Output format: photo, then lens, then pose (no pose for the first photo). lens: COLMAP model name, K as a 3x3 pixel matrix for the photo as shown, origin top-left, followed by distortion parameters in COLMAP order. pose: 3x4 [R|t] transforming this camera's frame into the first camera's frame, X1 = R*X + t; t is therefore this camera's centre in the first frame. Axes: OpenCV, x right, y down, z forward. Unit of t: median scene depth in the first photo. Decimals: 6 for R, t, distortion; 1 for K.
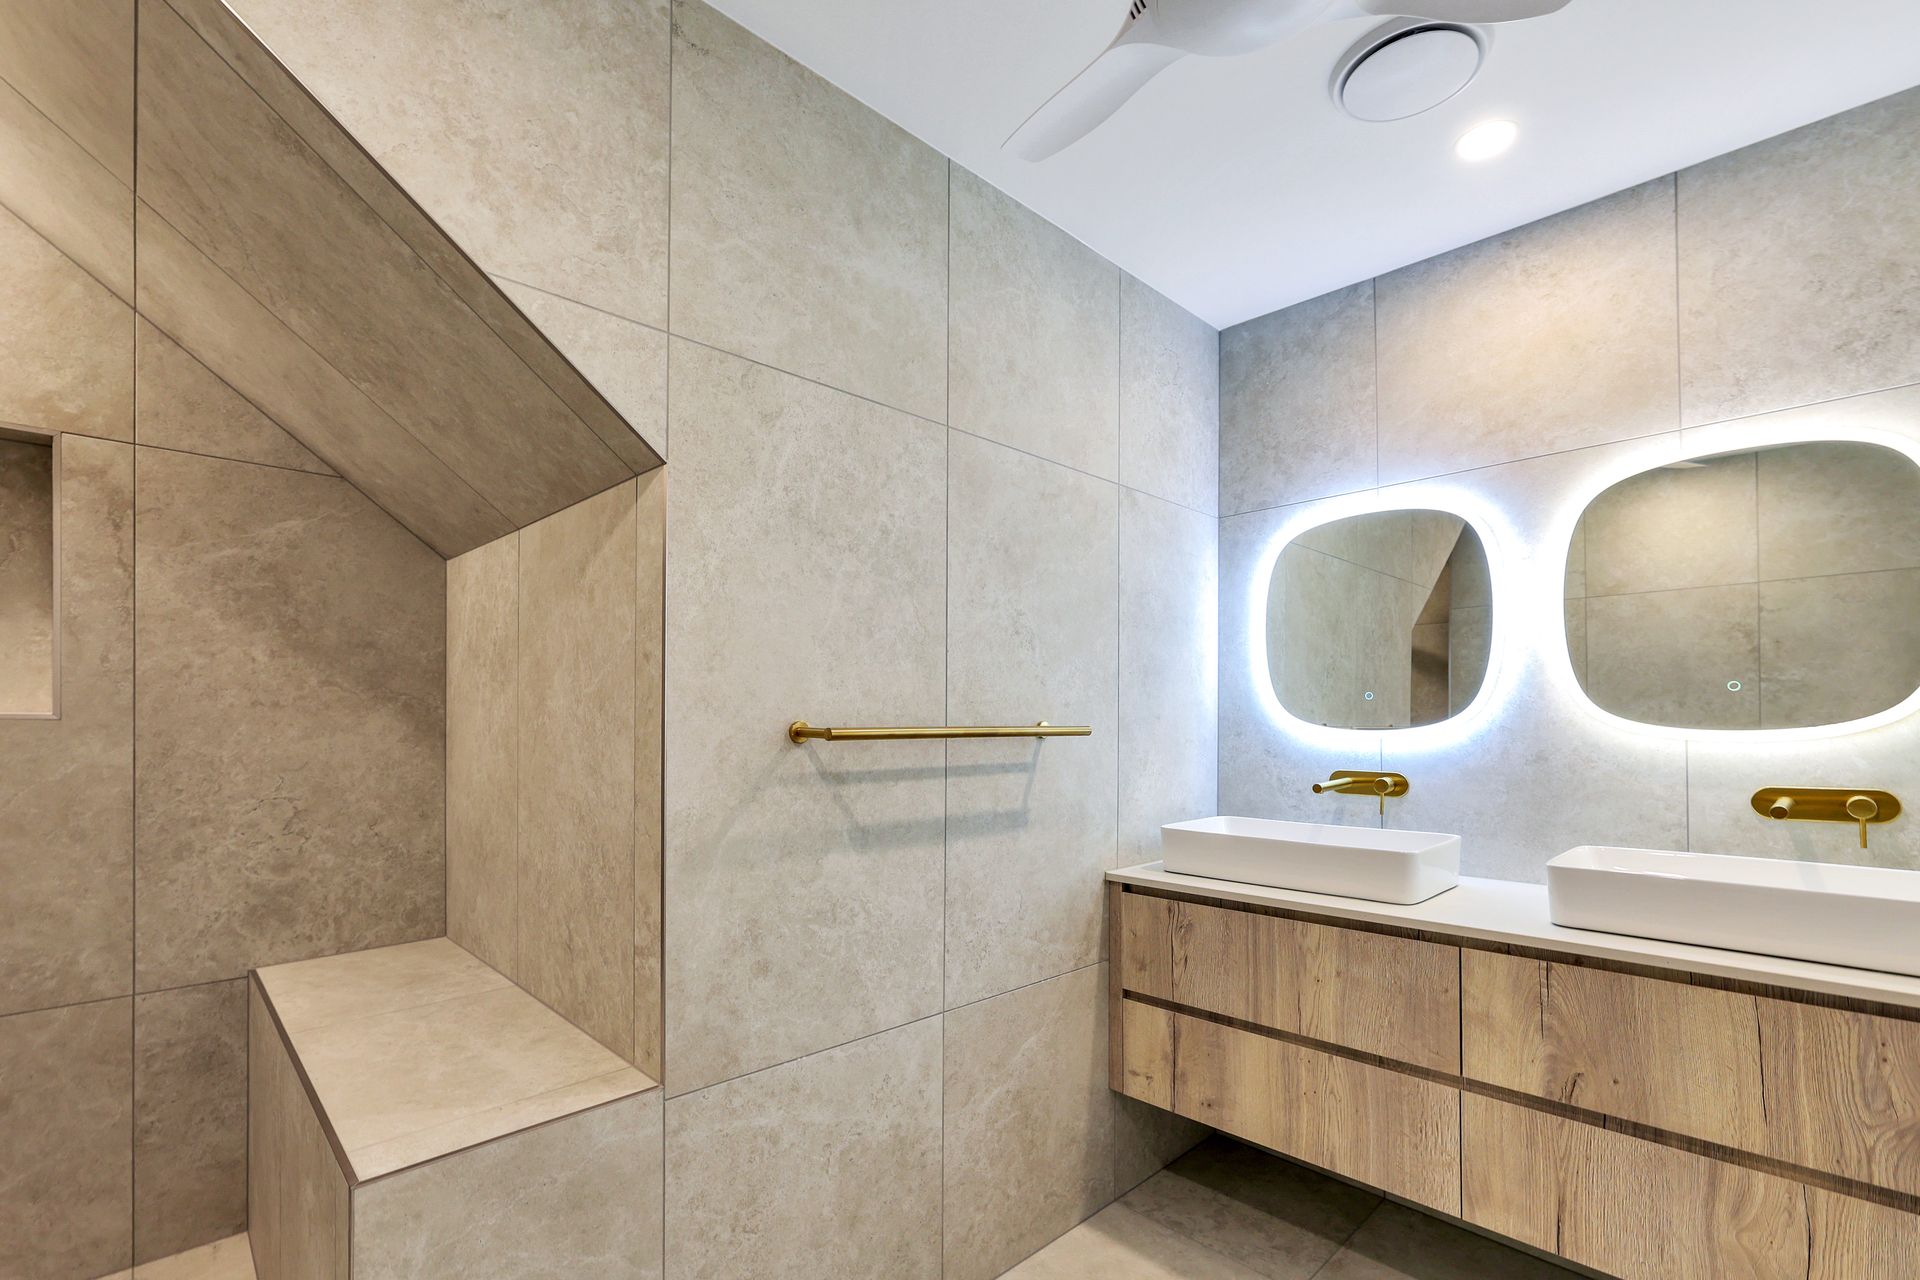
lens RADIAL K [[848.0, 0, 956.6], [0, 848.0, 717.0], [0, 0, 1]] dist [-0.019093, 0.010117]
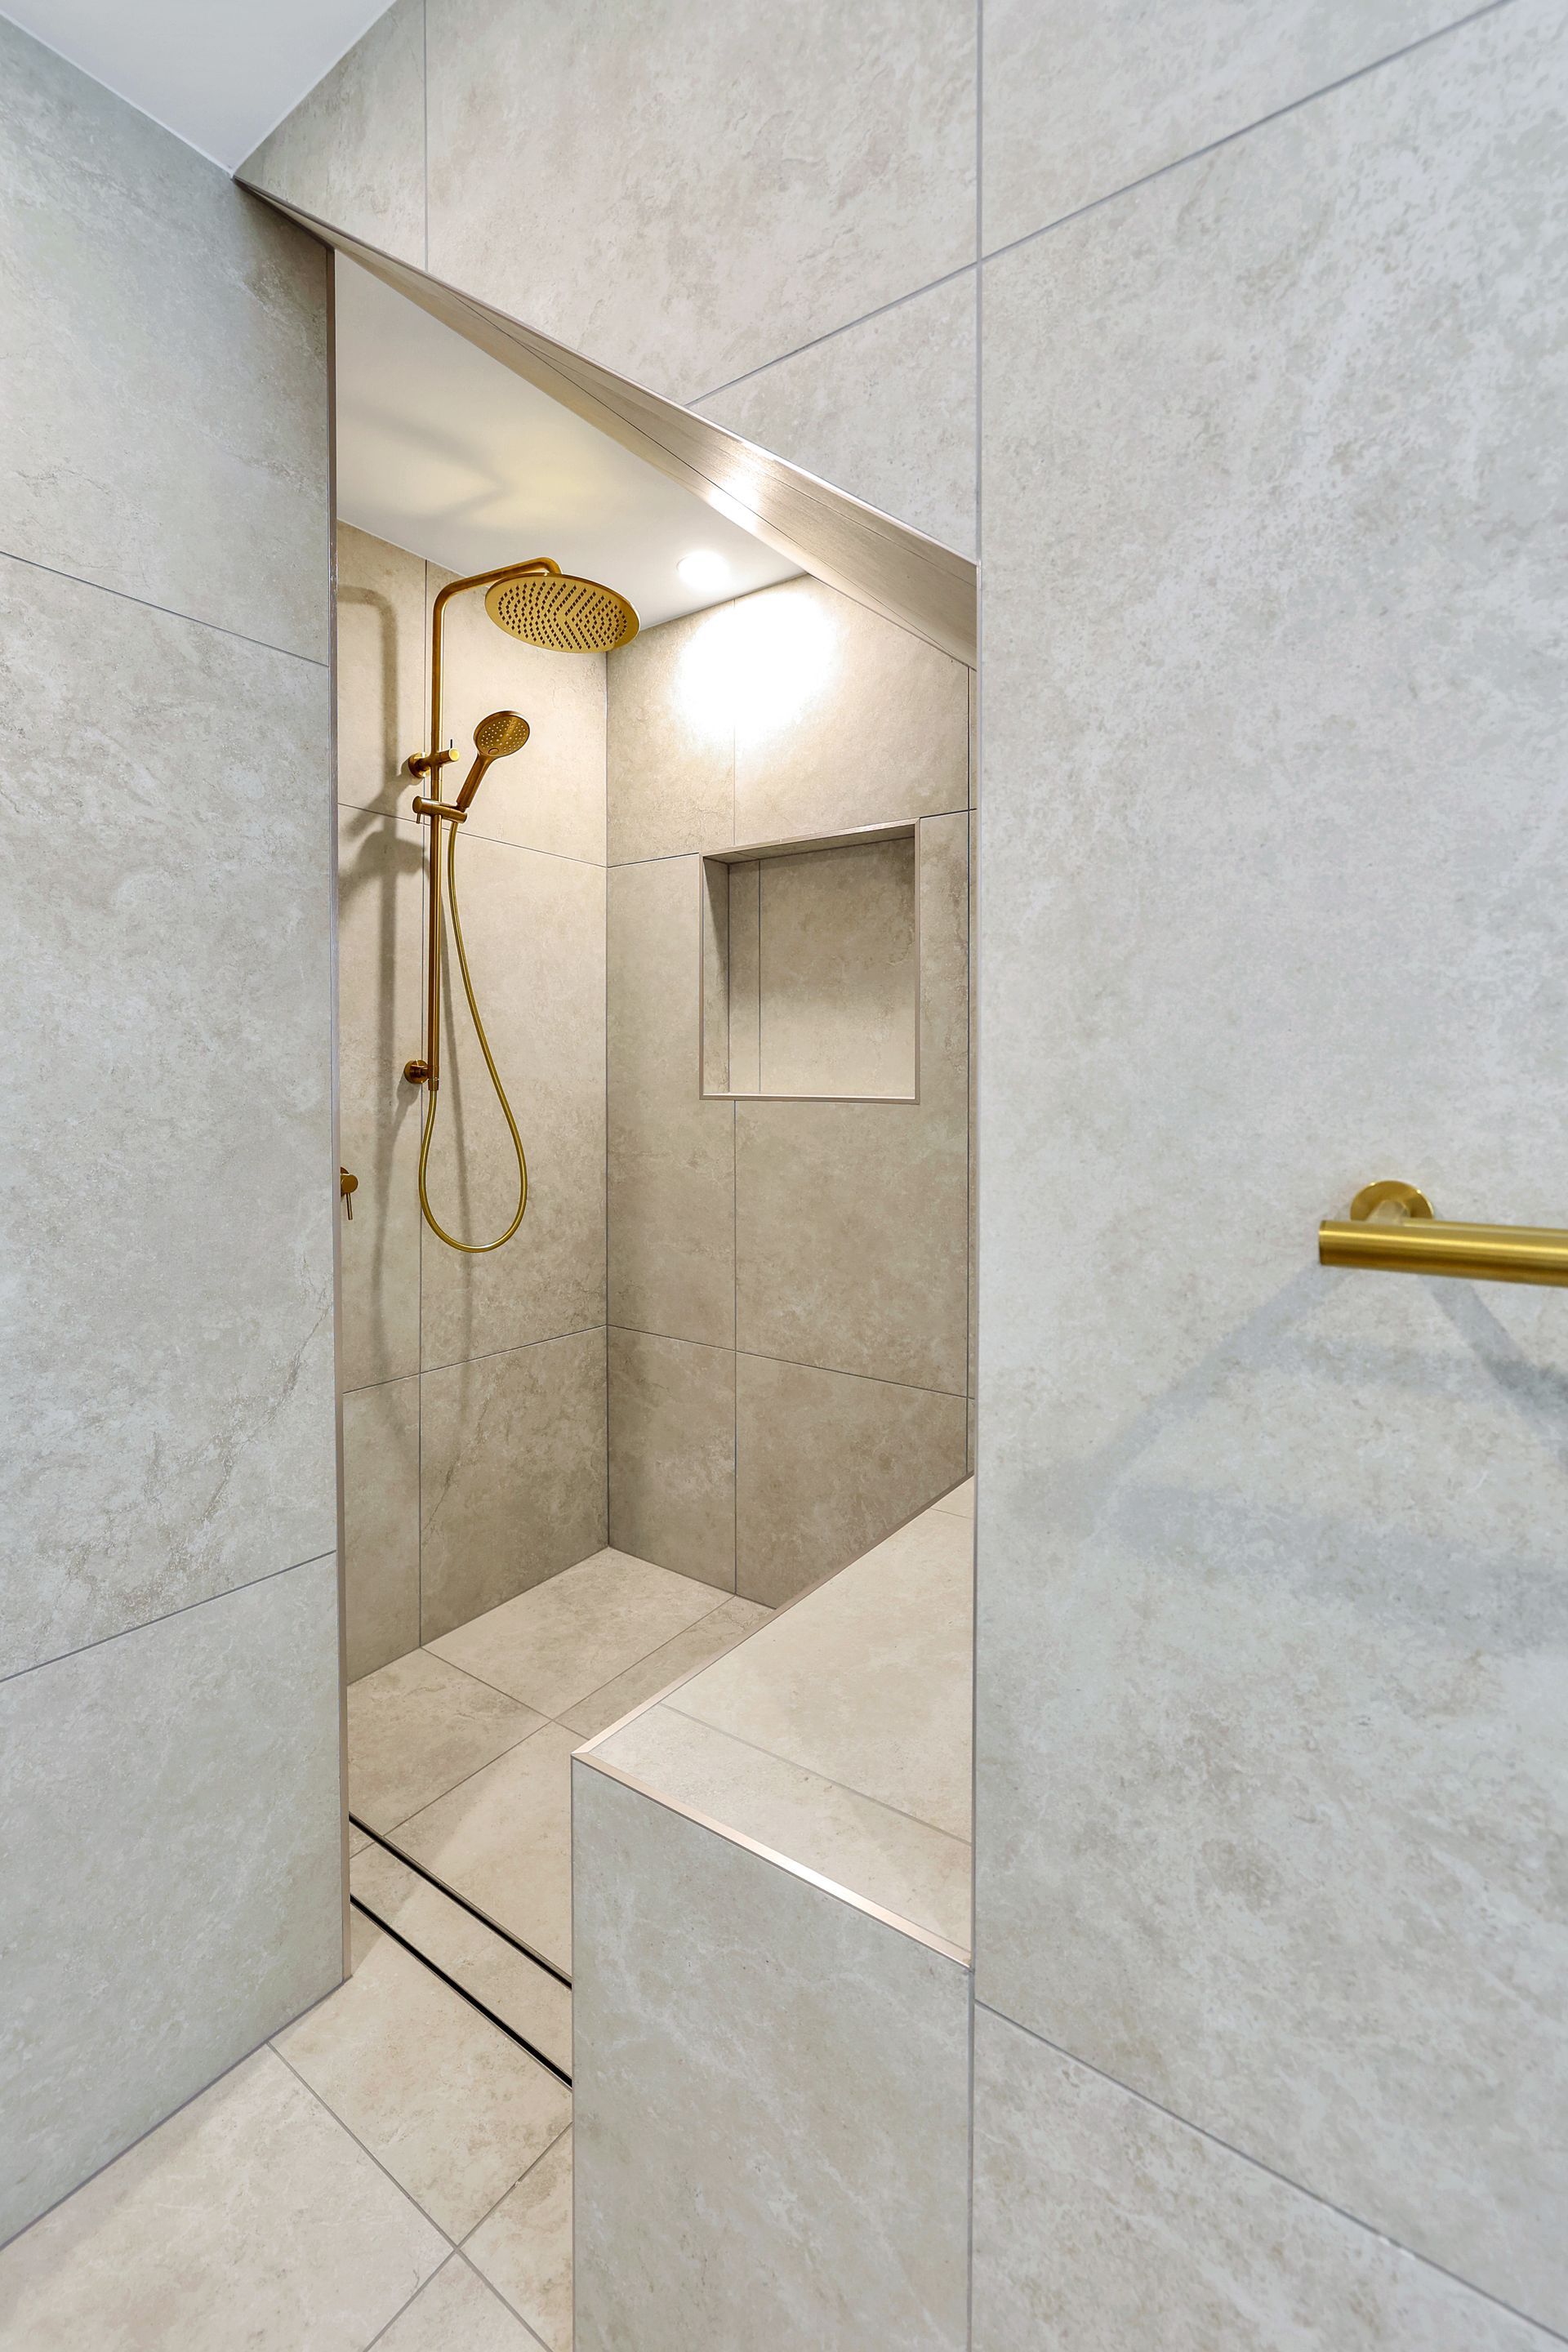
lens RADIAL K [[1038.8, 0, 779.8], [0, 1038.8, 1098.0], [0, 0, 1]] dist [-0.019093, 0.010117]
pose [[0.168280, 0.018842, -0.985559, 0.154553], [0.000831, 0.999814, 0.019257, -0.033976], [0.985739, -0.004059, 0.168233, 0.738983]]
